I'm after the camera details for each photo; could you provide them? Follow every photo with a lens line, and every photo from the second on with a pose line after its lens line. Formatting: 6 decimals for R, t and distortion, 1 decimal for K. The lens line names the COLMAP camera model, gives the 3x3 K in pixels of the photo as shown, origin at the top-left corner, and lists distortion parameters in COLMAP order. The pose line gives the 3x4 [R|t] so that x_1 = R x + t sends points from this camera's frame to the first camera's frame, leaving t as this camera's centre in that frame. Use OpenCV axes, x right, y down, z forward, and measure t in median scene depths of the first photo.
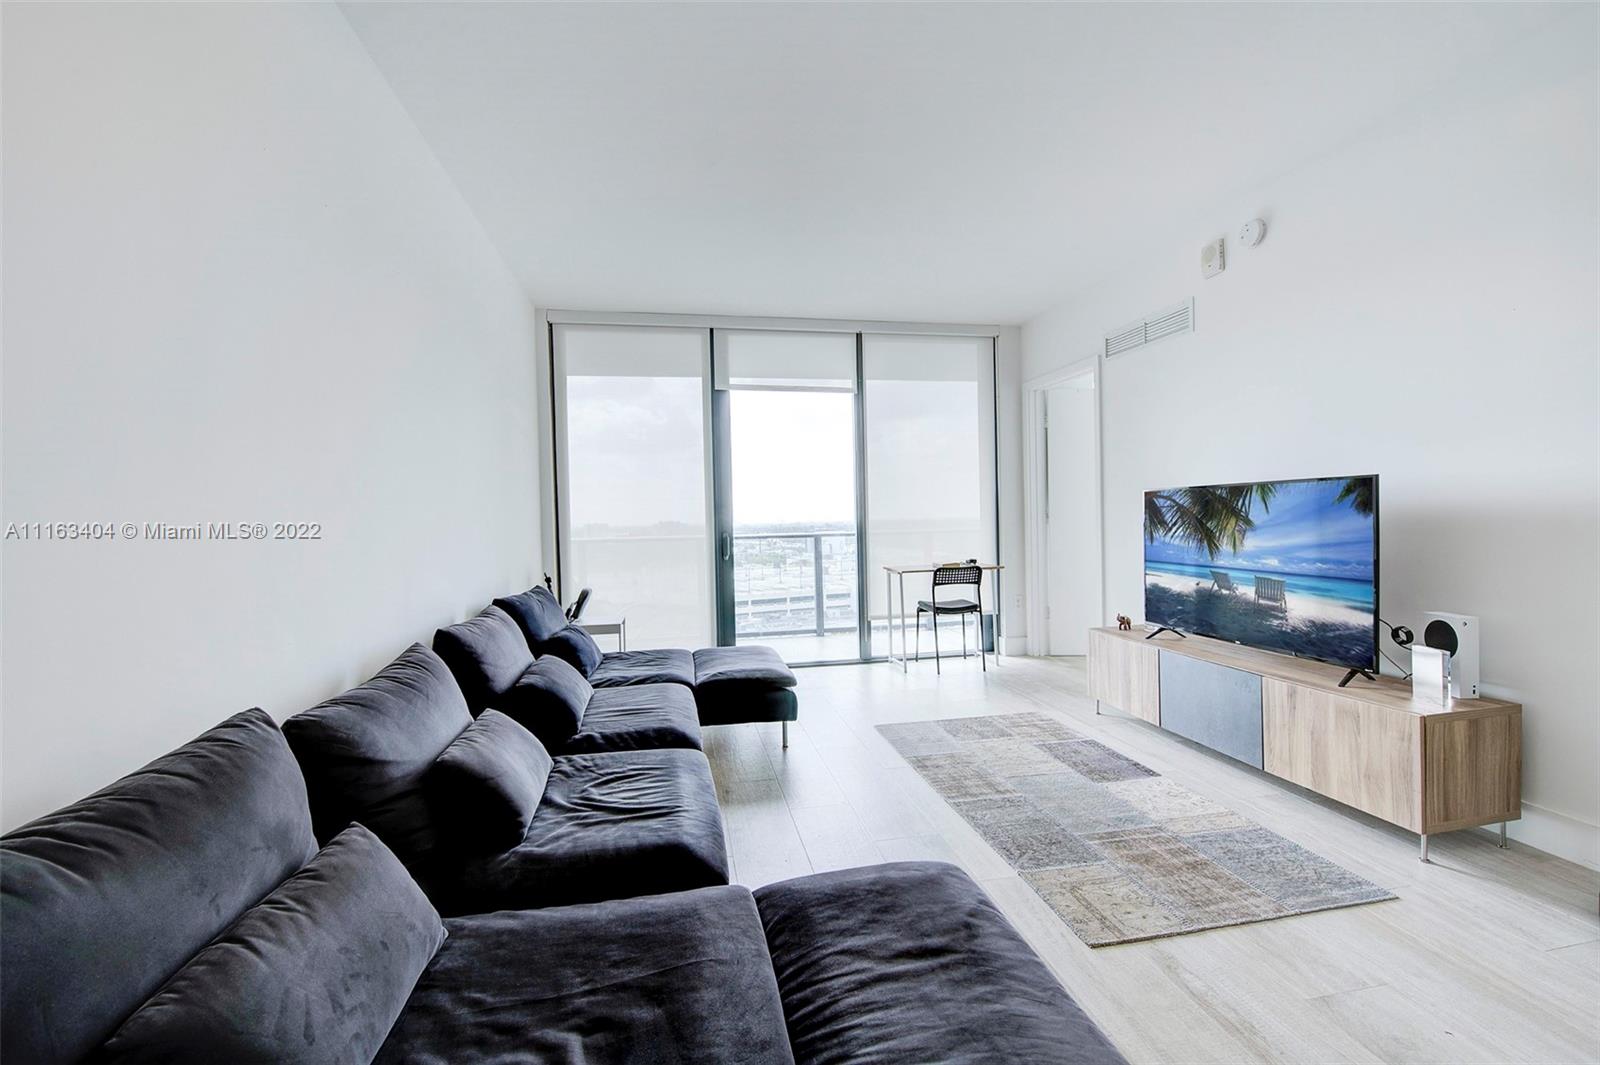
lens RADIAL K [[683.5, 0, 799.5], [0, 683.5, 534.7], [0, 0, 1]] dist [-0.014478, -0.000249]
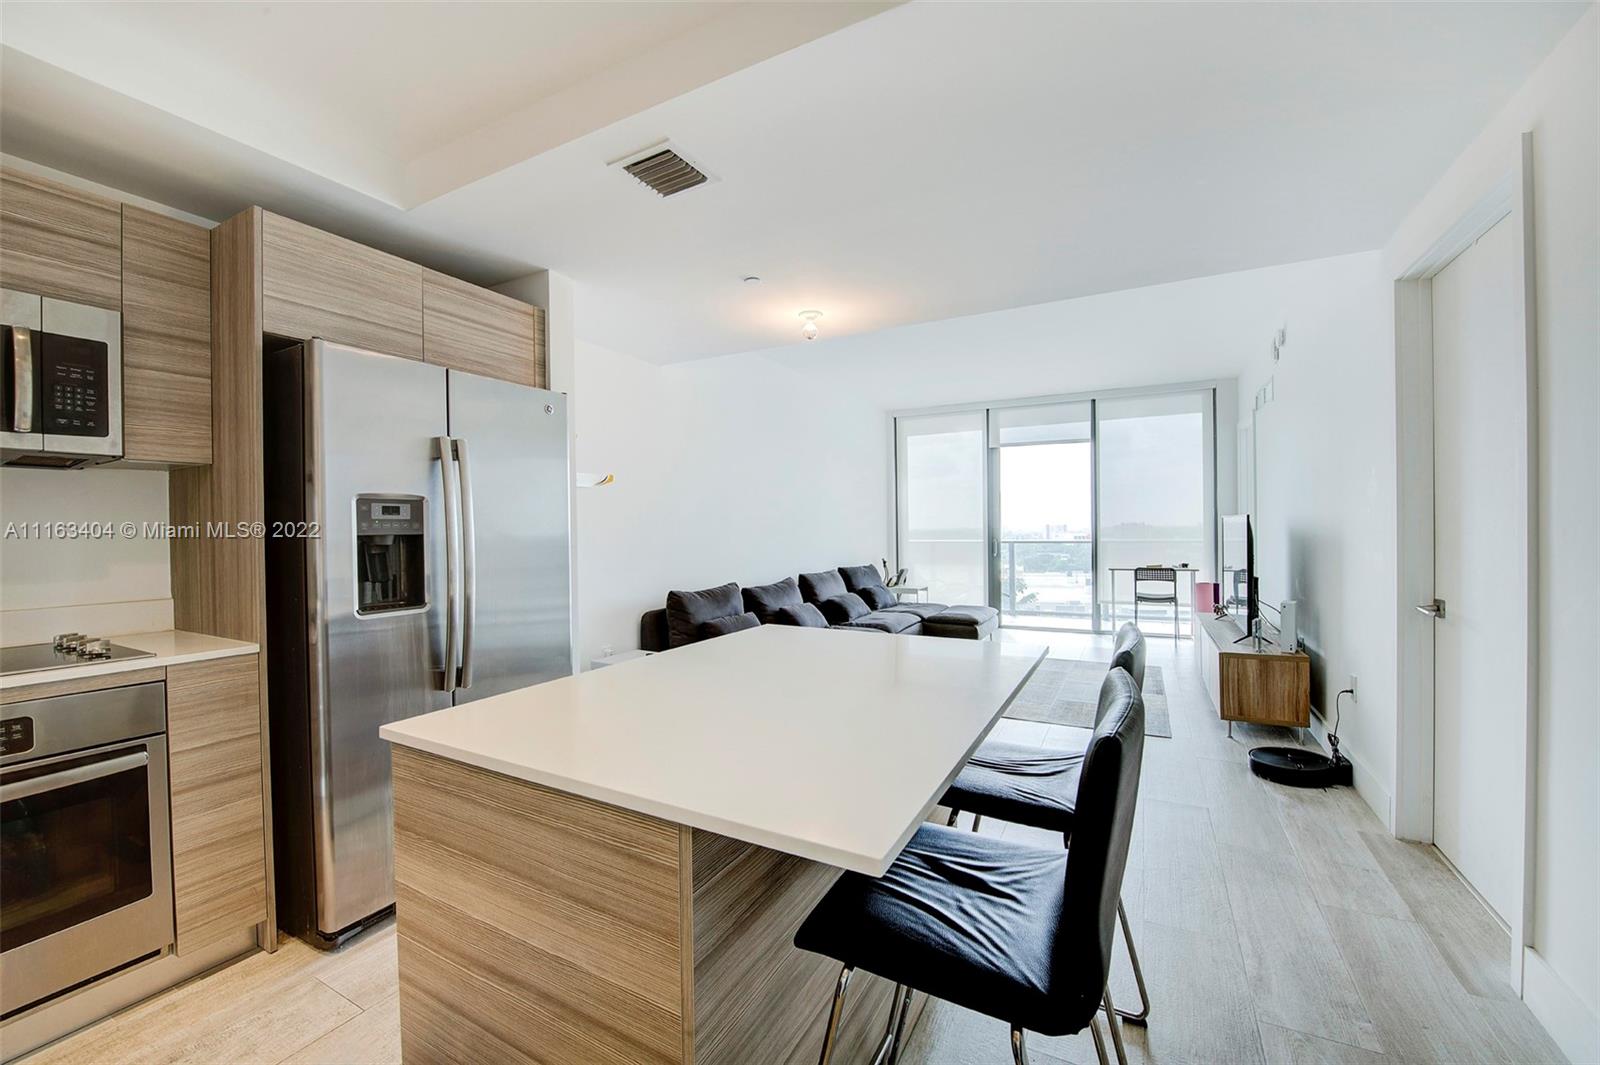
lens RADIAL K [[638.6, 0, 801.3], [0, 638.6, 534.8], [0, 0, 1]] dist [-0.017932, -0.000570]
pose [[0.781971, 0.019256, -0.623017, 0.734202], [-0.019024, 0.999794, 0.007024, -0.022289], [0.623024, 0.006359, 0.782177, -0.674504]]
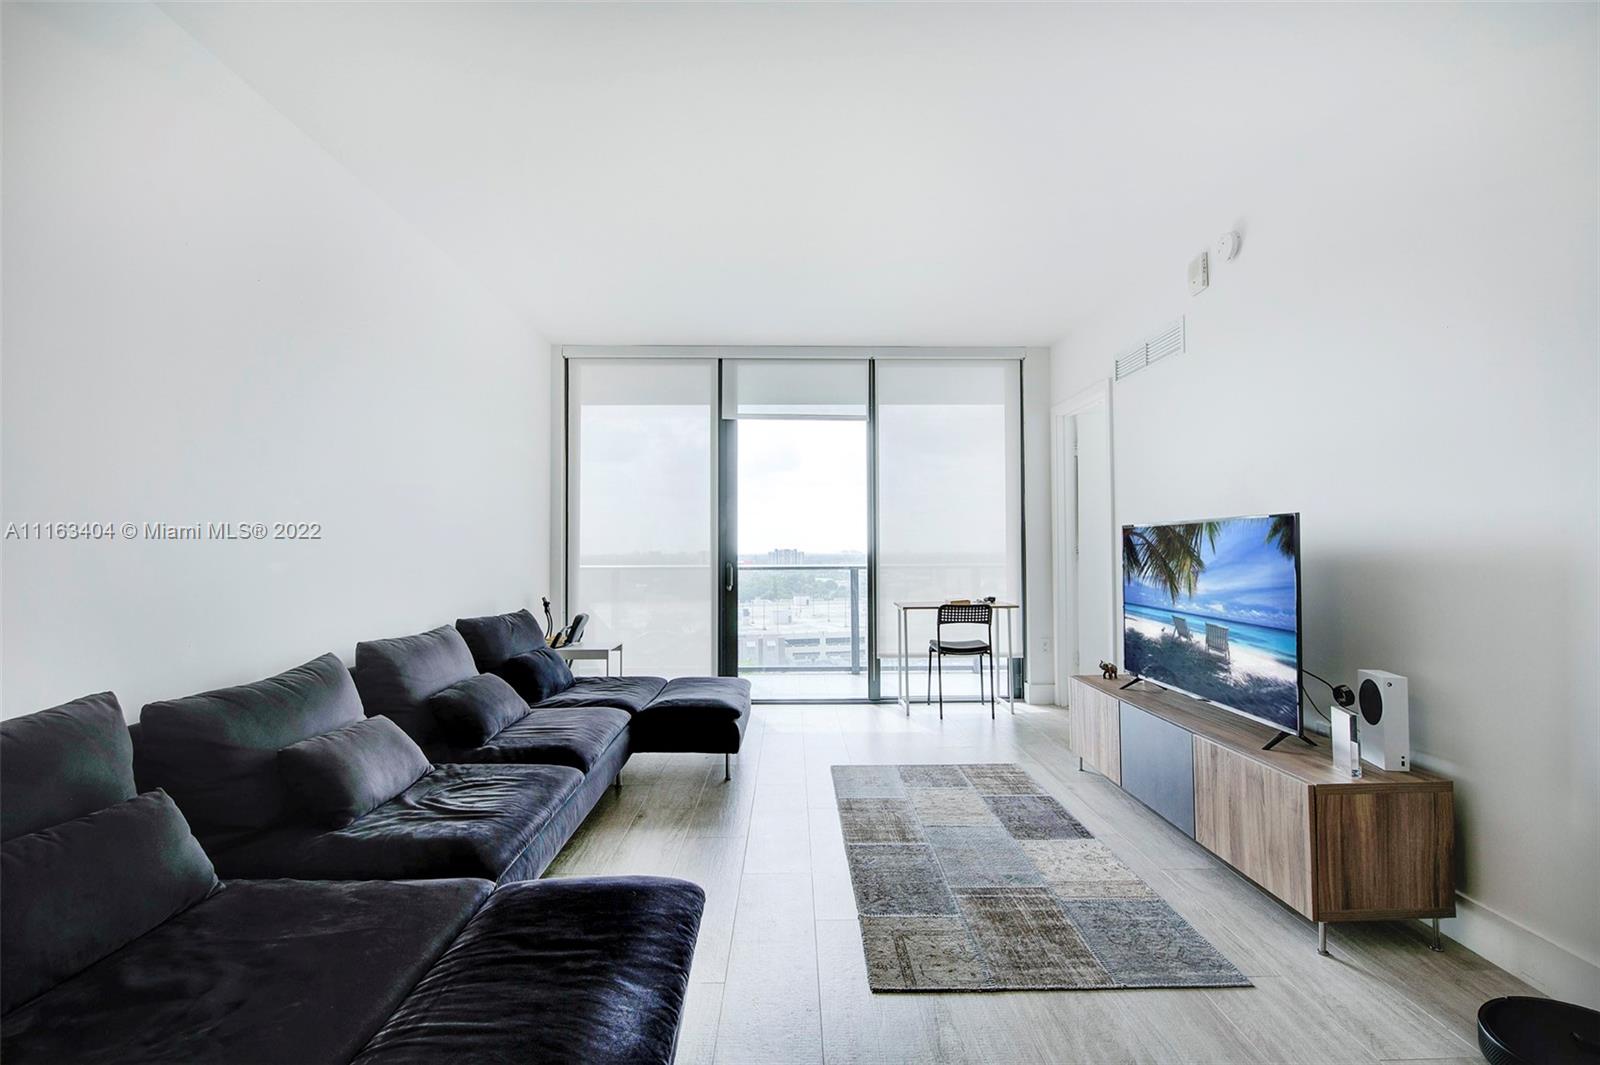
lens RADIAL K [[735.0, 0, 800.0], [0, 735.0, 532.5], [0, 0, 1]] dist [-0.009563, -0.001140]
pose [[0.985196, 0.014822, -0.170790, 0.281197], [-0.022472, 0.998825, -0.042946, -0.004878], [0.169953, 0.046148, 0.984371, -0.052960]]
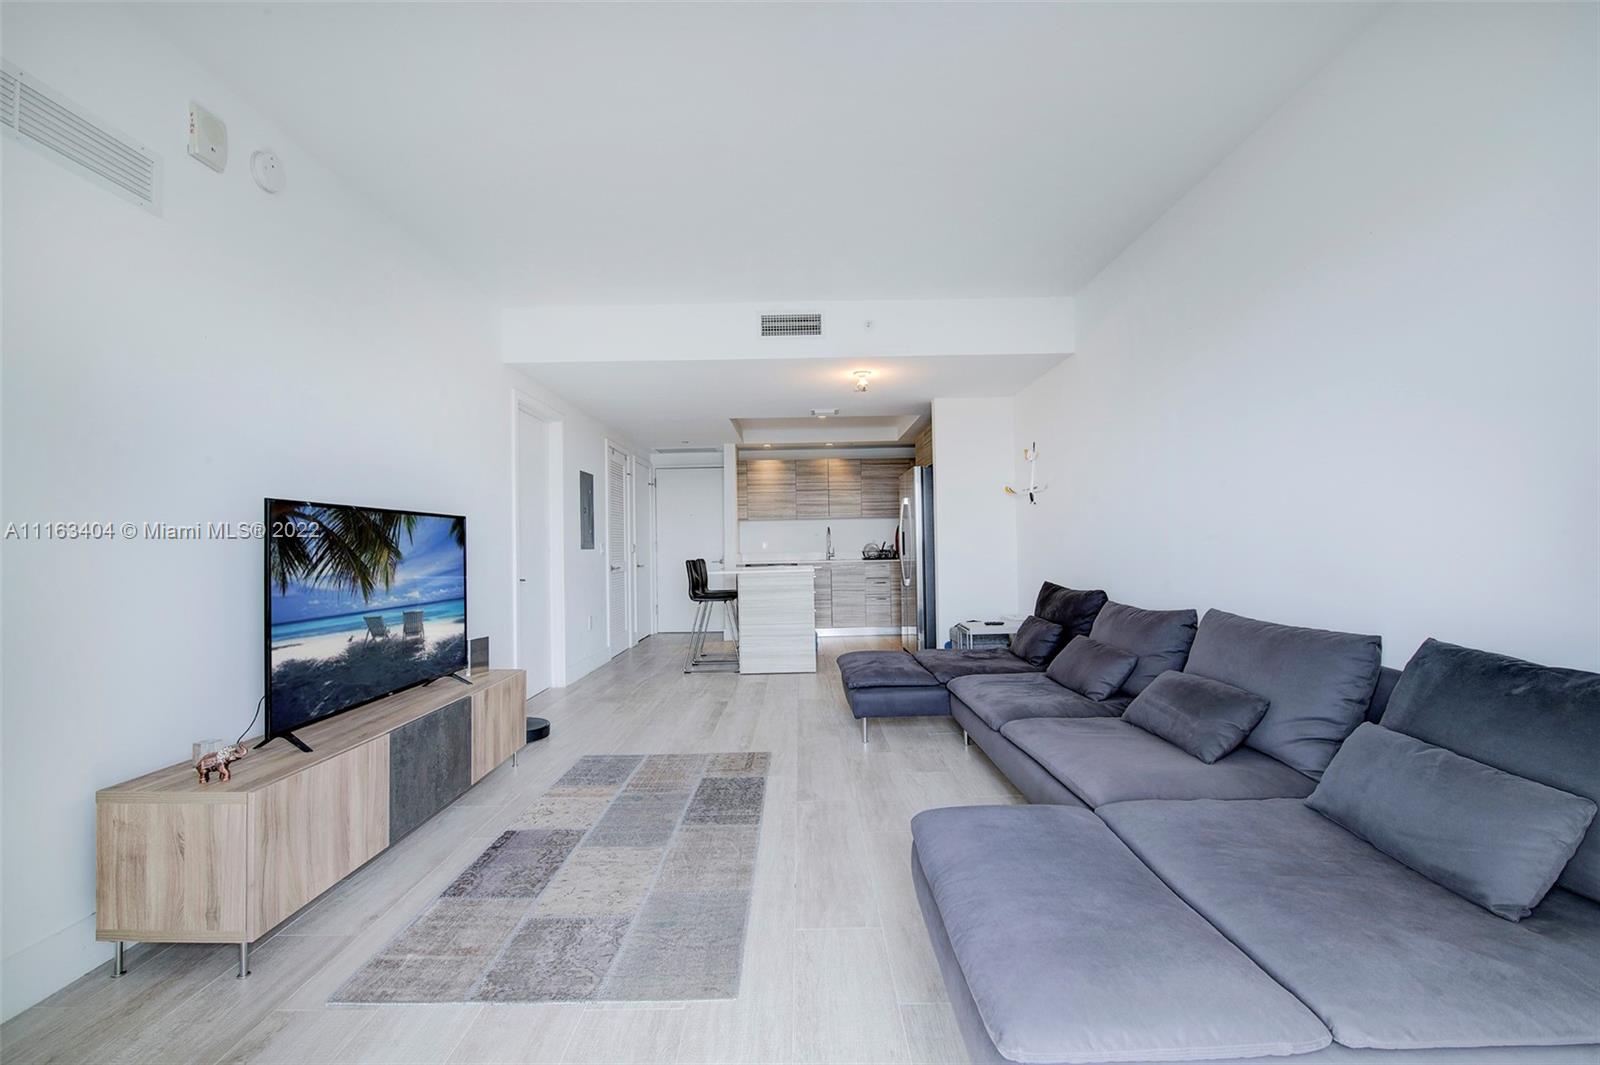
lens RADIAL K [[710.3, 0, 800.0], [0, 710.3, 532.5], [0, 0, 1]] dist [0.000882, 0.000146]
pose [[-0.982305, 0.042854, 0.182320, -0.035035], [0.043560, 0.999051, -0.000133, -0.022141], [-0.182153, 0.007812, -0.983239, 1.711121]]
